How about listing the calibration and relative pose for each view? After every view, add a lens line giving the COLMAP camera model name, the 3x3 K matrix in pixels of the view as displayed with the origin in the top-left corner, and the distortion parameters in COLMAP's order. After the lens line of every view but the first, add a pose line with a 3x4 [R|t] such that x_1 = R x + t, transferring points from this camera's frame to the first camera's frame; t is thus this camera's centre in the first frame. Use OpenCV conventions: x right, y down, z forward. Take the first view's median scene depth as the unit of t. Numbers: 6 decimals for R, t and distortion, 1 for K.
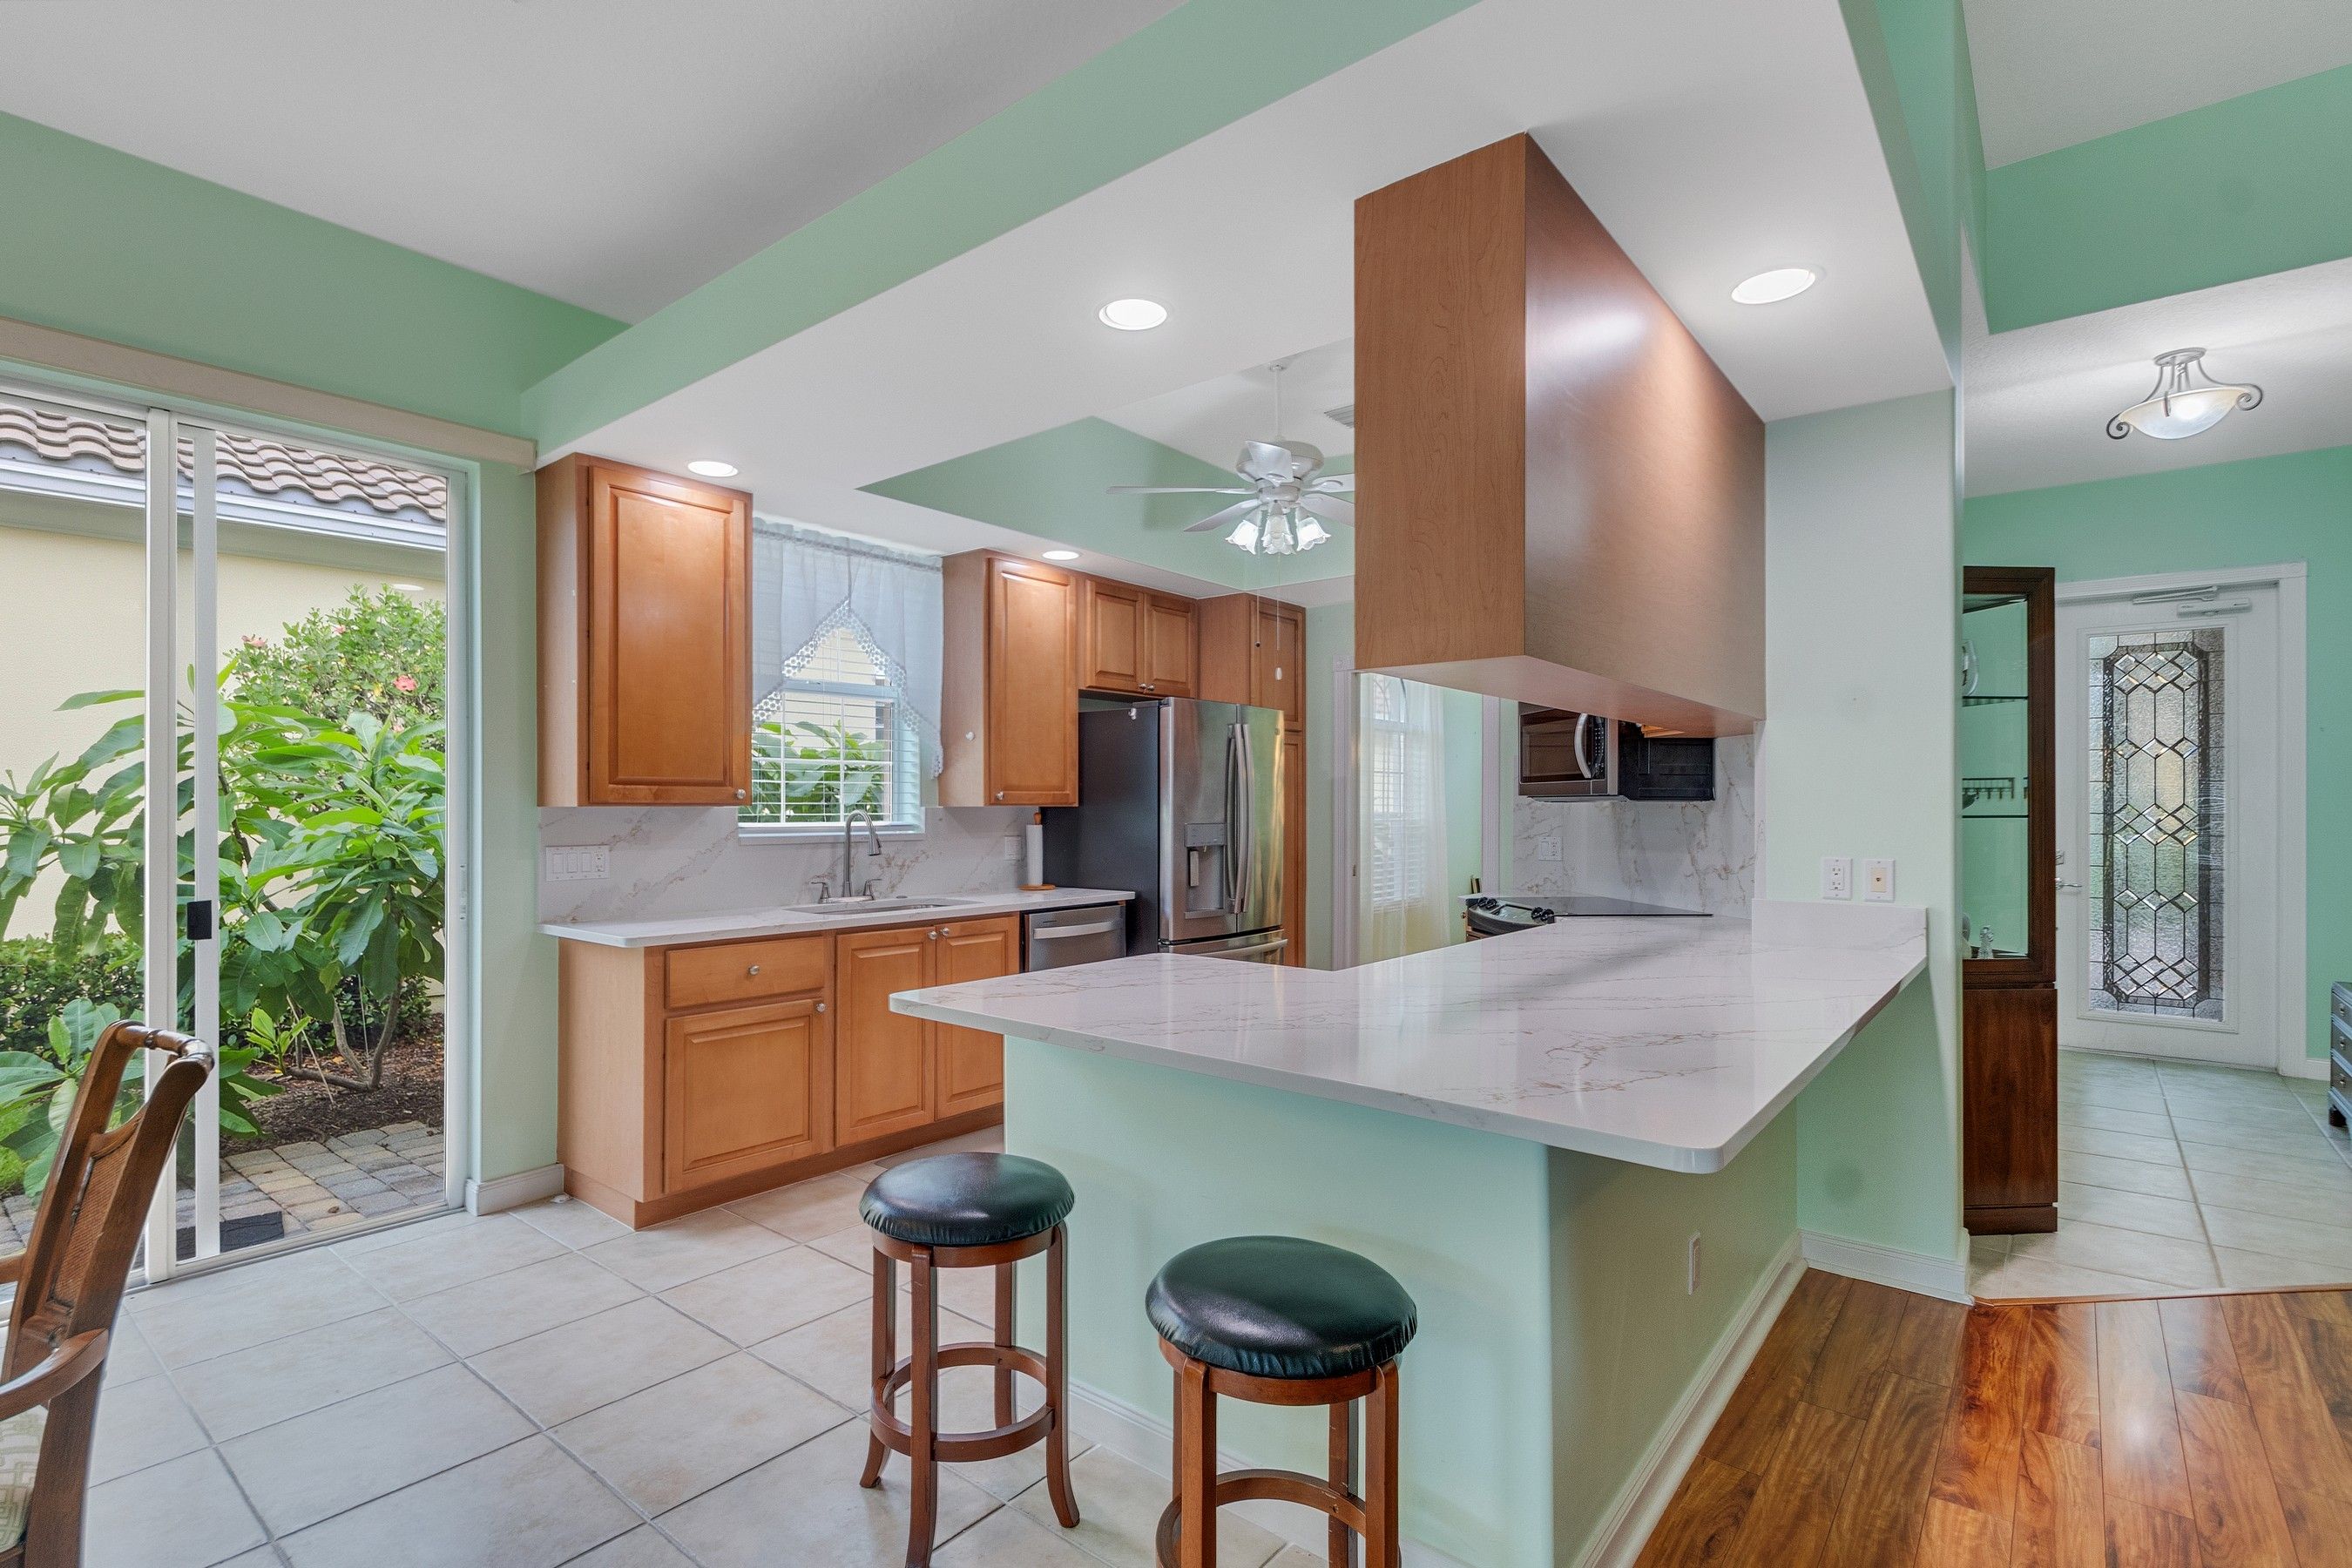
lens RADIAL K [[1110.0, 0, 1125.9], [0, 1110.0, 801.8], [0, 0, 1]] dist [0.002778, -0.000067]
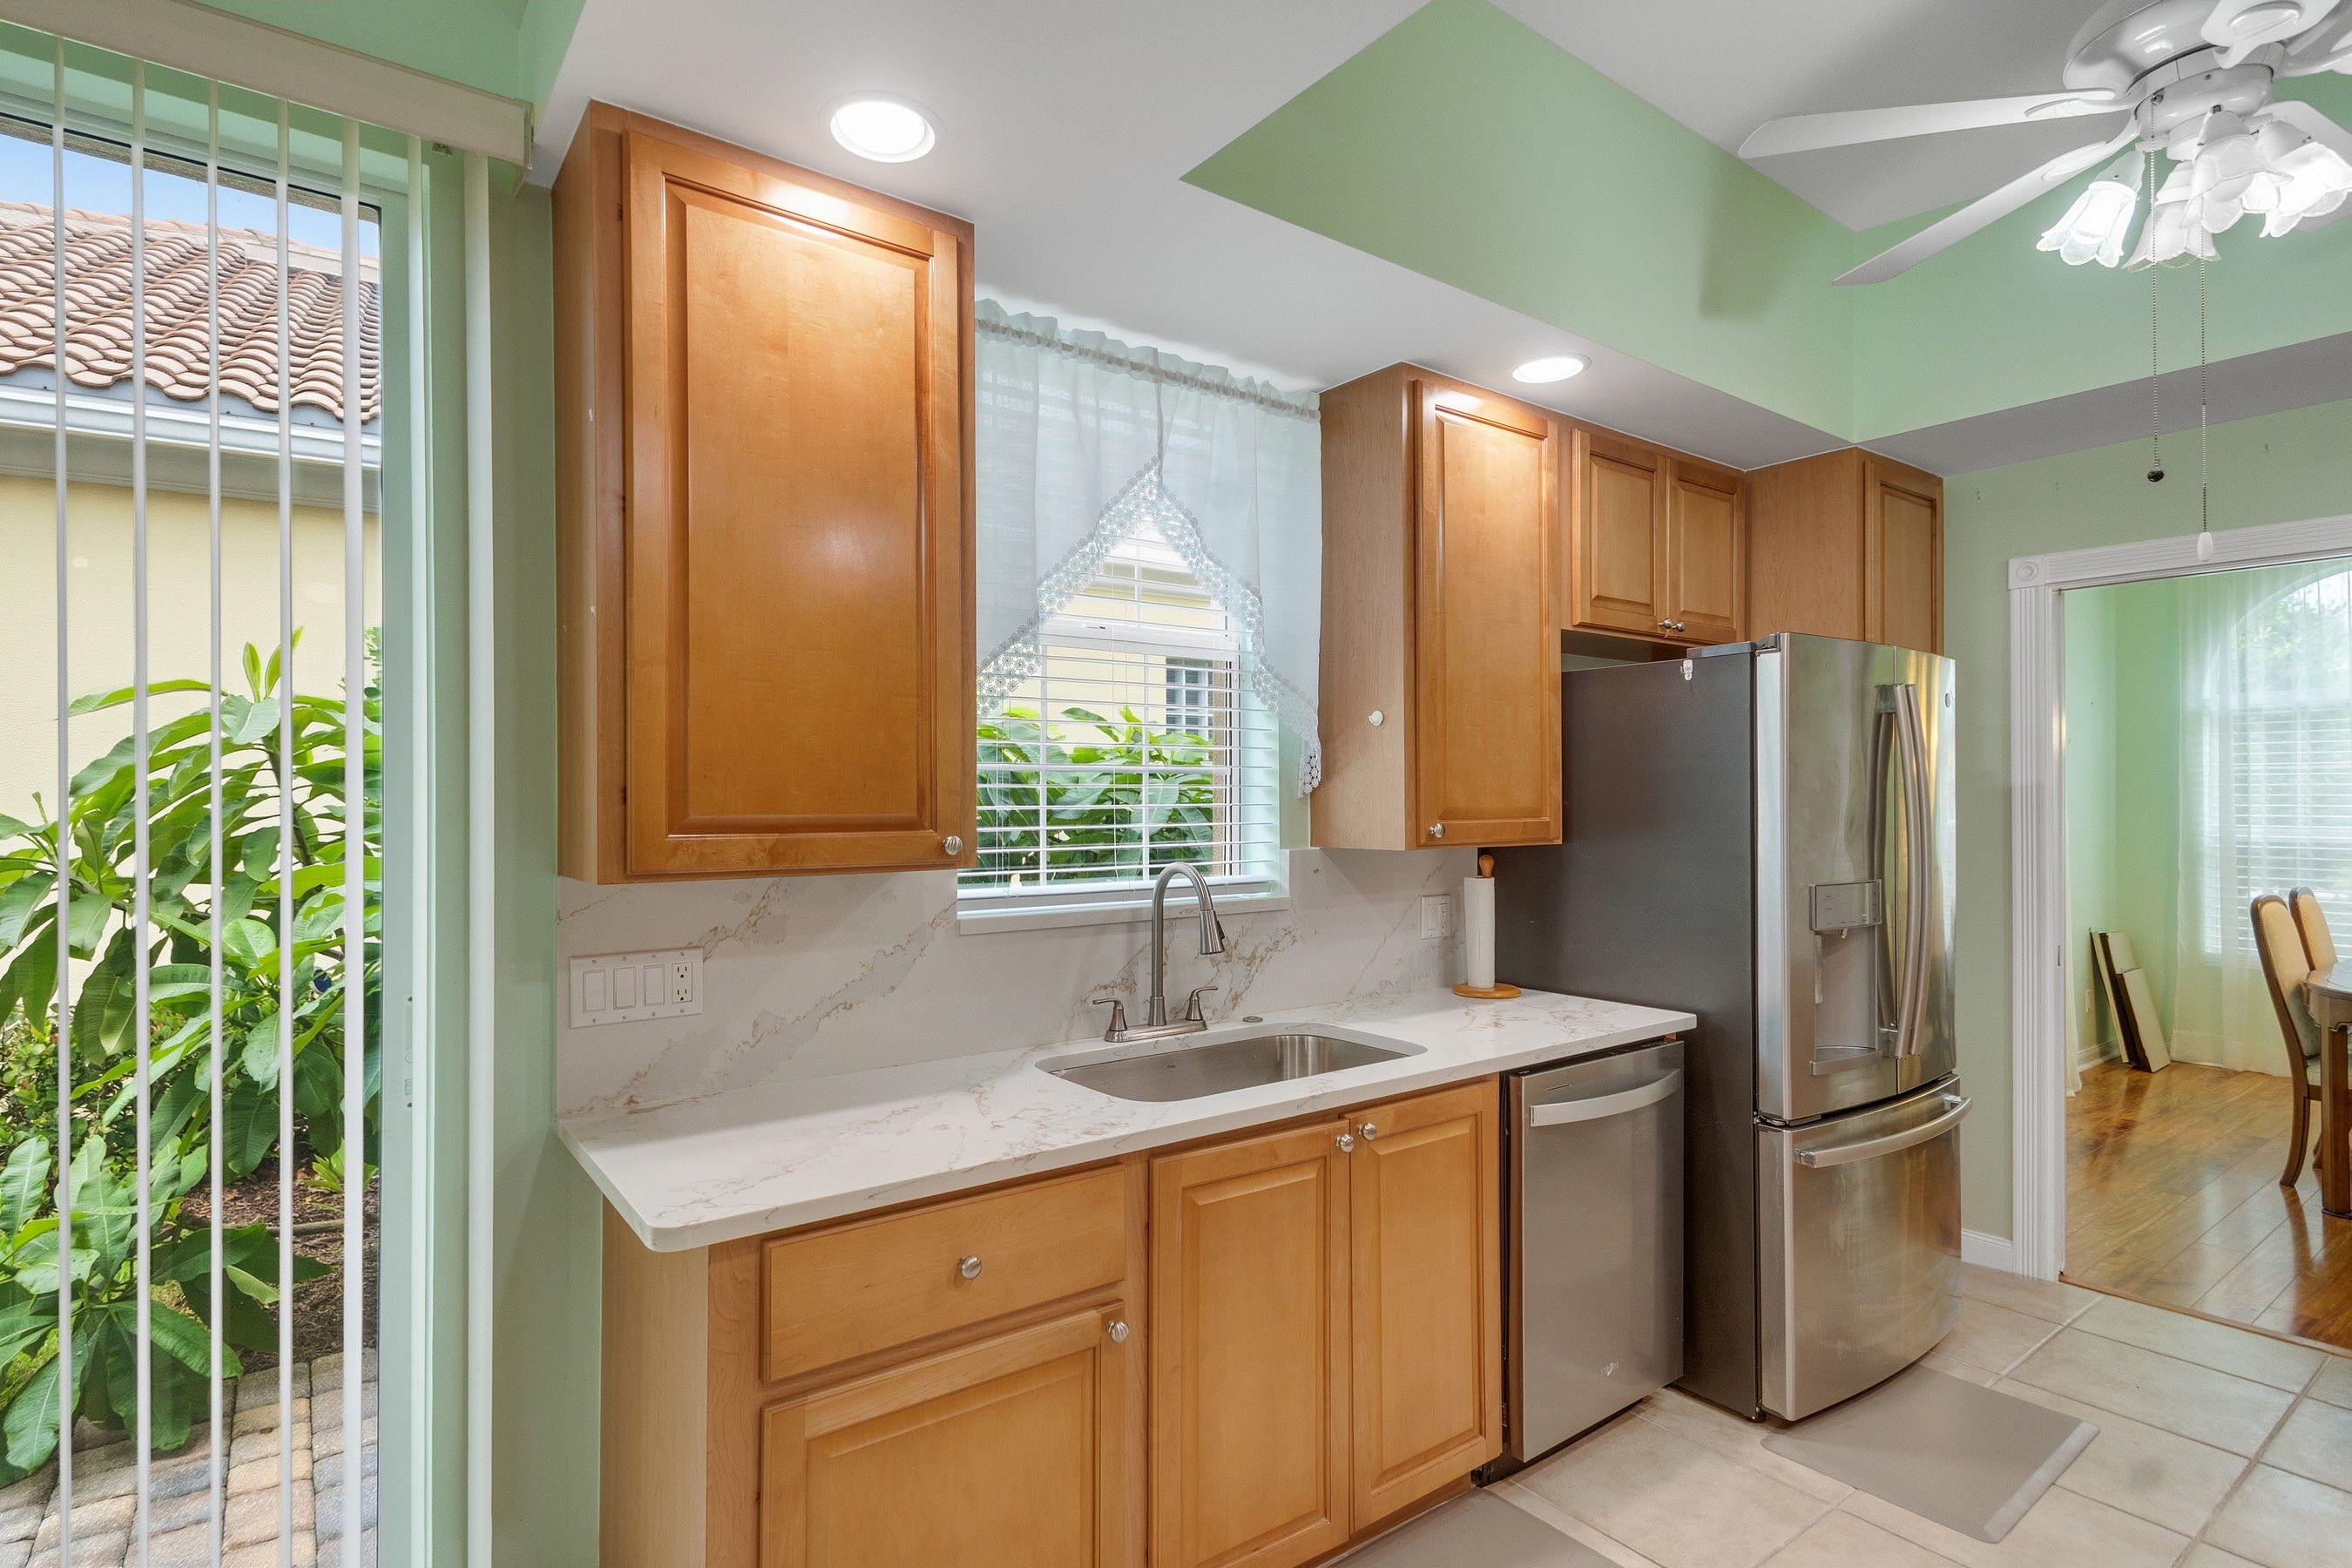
lens RADIAL K [[1158.5, 0, 1136.6], [0, 1158.5, 791.7], [0, 0, 1]] dist [0.003606, -0.000478]
pose [[0.973530, -0.005033, -0.228505, -0.147680], [0.004408, 0.999985, -0.003245, -0.026623], [0.228518, 0.002152, 0.973537, 0.505894]]
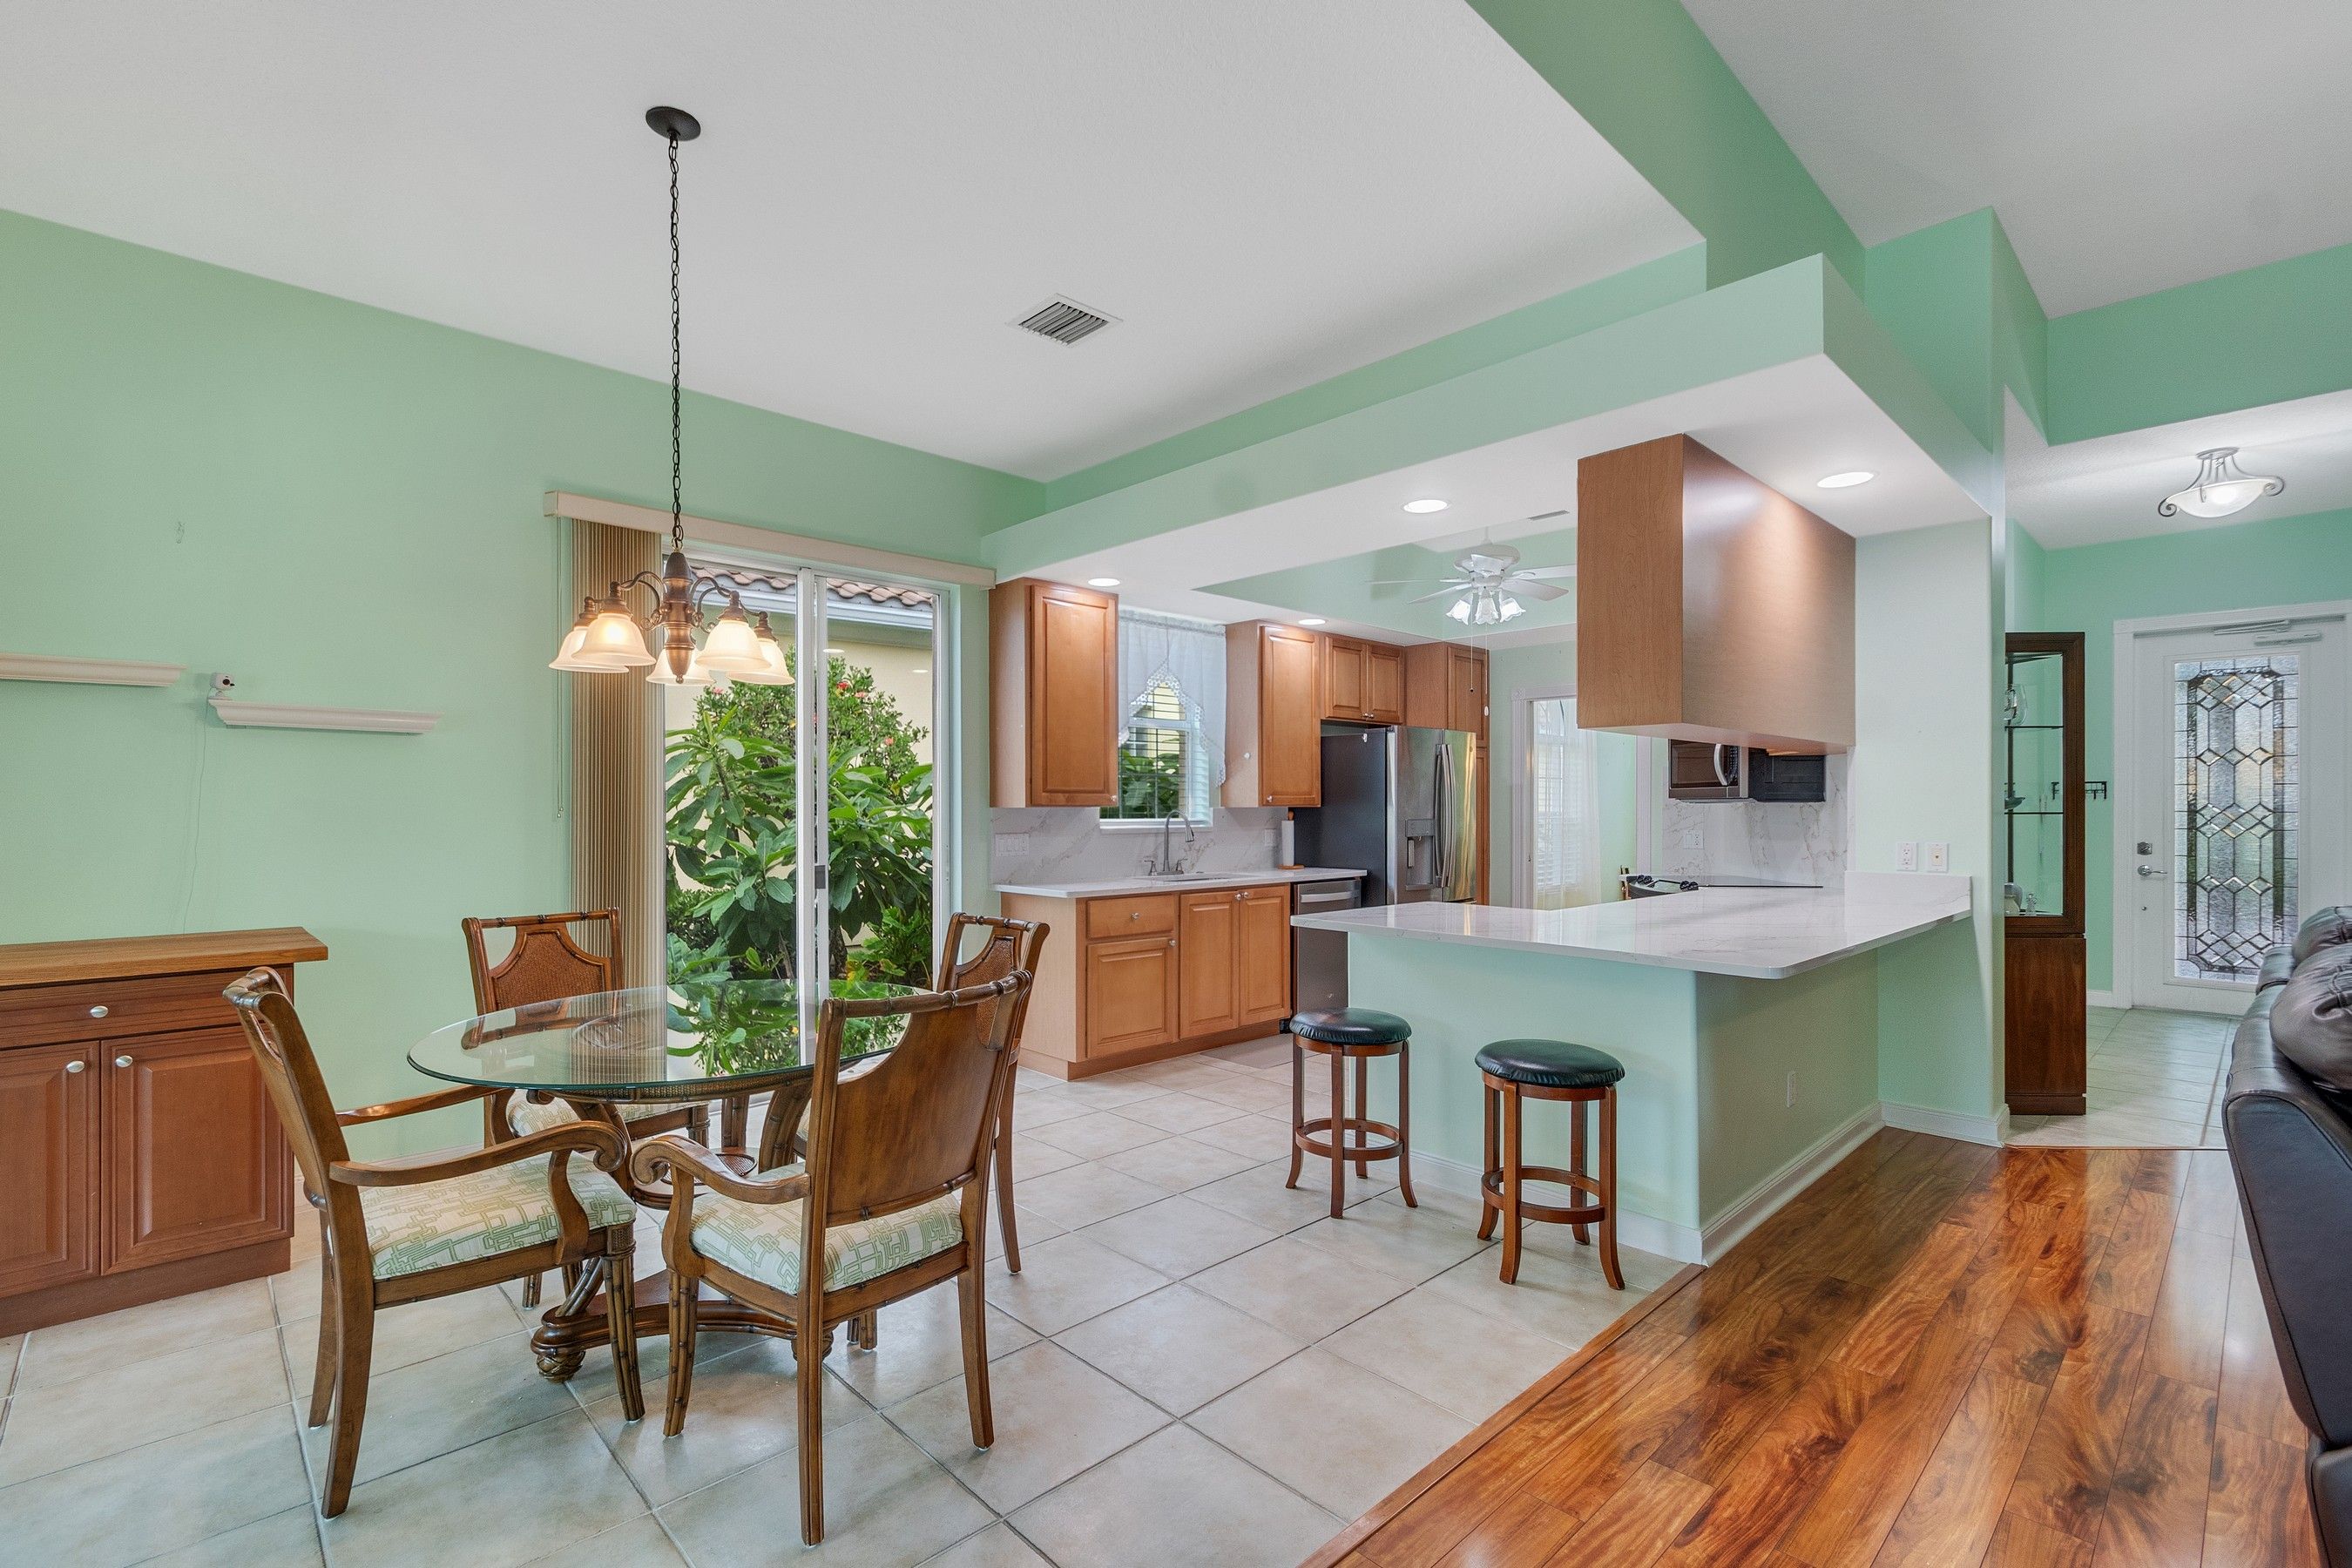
lens RADIAL K [[1048.8, 0, 1135.5], [0, 1048.8, 806.9], [0, 0, 1]] dist [0.005403, 0.000216]
pose [[0.992628, -0.001505, -0.121190, -0.141461], [0.001916, 0.999993, 0.003272, -0.000639], [0.121184, -0.003480, 0.992624, -0.360683]]
